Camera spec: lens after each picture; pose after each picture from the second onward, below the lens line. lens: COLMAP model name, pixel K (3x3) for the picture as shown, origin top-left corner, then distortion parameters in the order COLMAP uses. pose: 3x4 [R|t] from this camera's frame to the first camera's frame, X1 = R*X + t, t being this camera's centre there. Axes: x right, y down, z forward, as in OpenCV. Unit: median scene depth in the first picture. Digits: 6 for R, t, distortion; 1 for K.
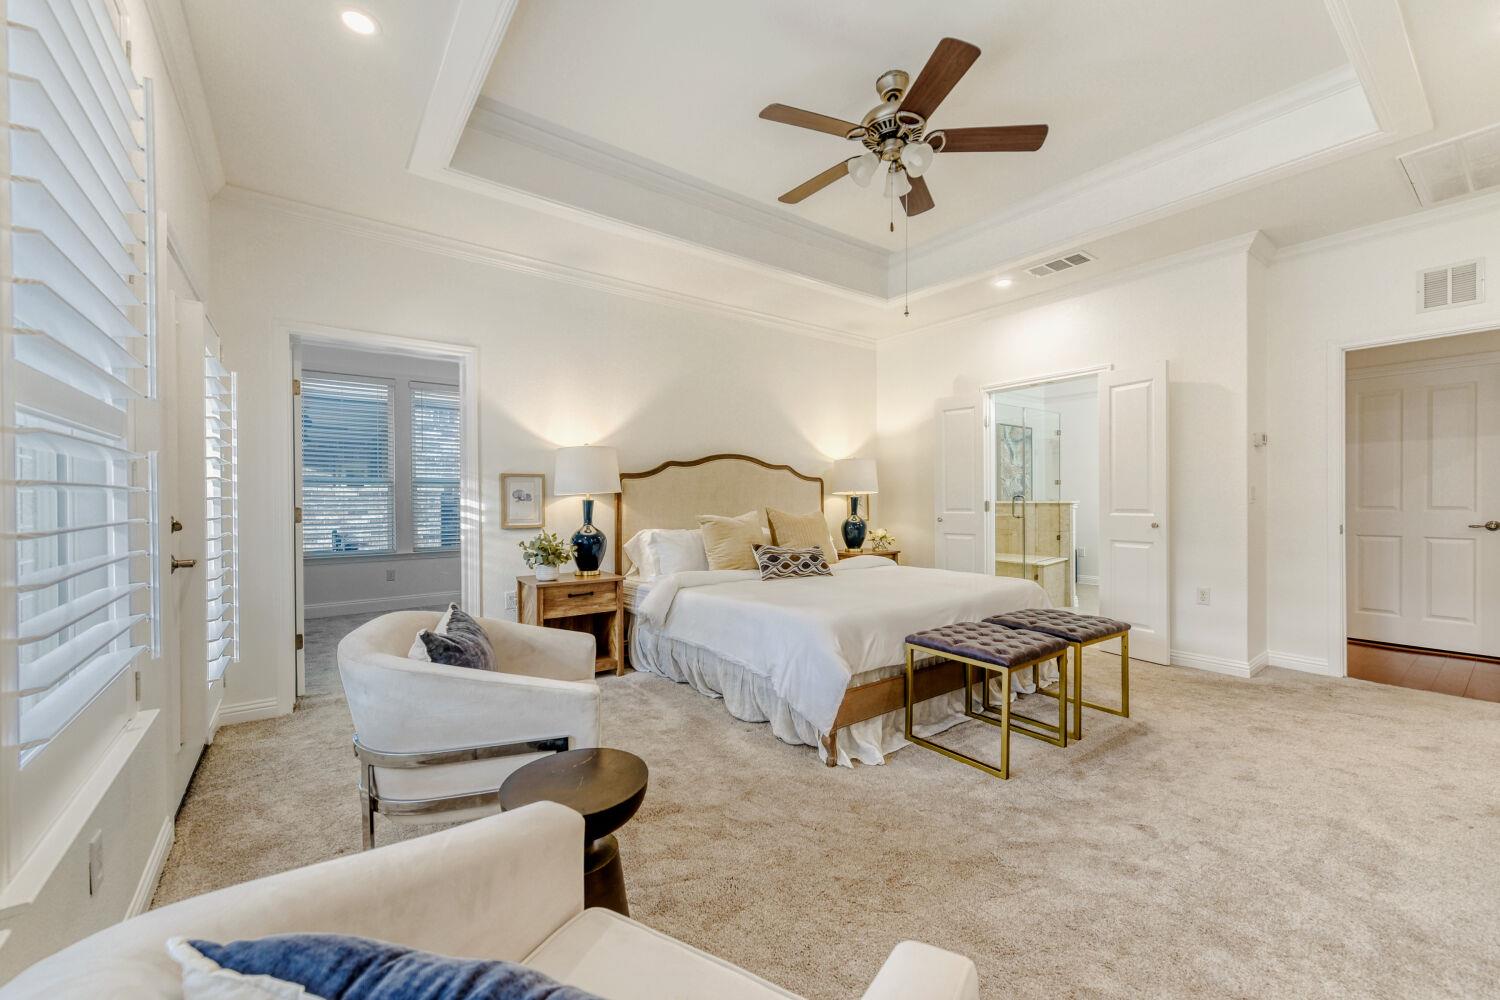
lens RADIAL K [[604.8, 0, 755.7], [0, 604.8, 506.0], [0, 0, 1]] dist [0.001541, 0.000005]
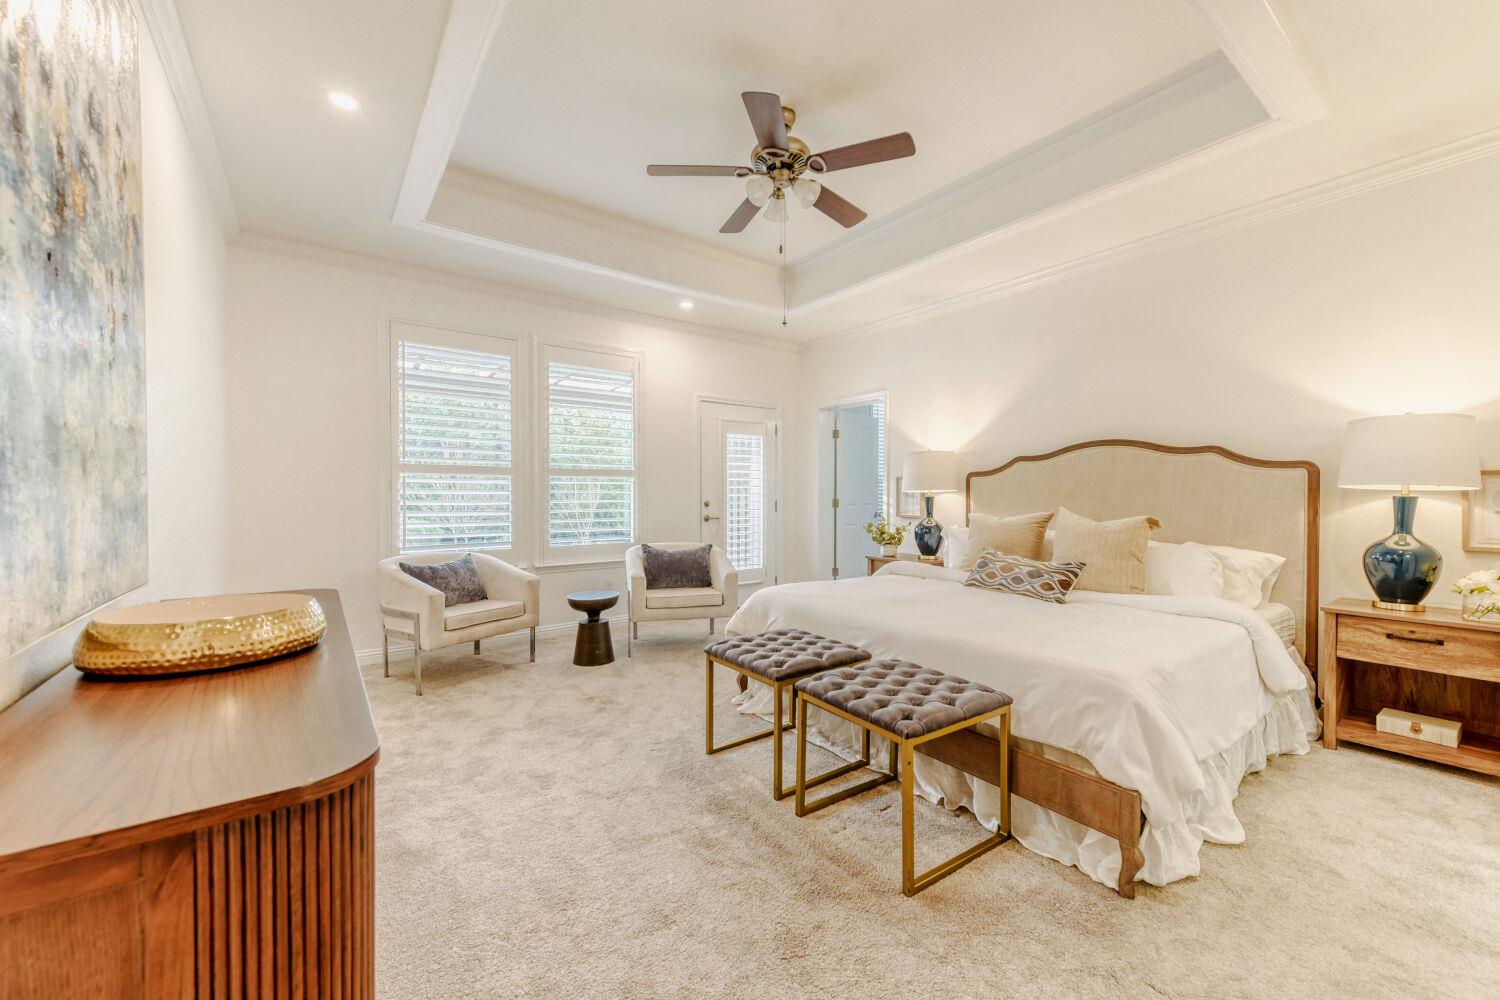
lens RADIAL K [[604.8, 0, 750.7], [0, 604.8, 499.0], [0, 0, 1]] dist [0.001541, 0.000005]
pose [[-0.014609, 0.014479, -0.999788, 0.819007], [-0.012825, 0.999810, 0.014667, -0.016200], [0.999811, 0.013037, -0.014421, 0.594790]]
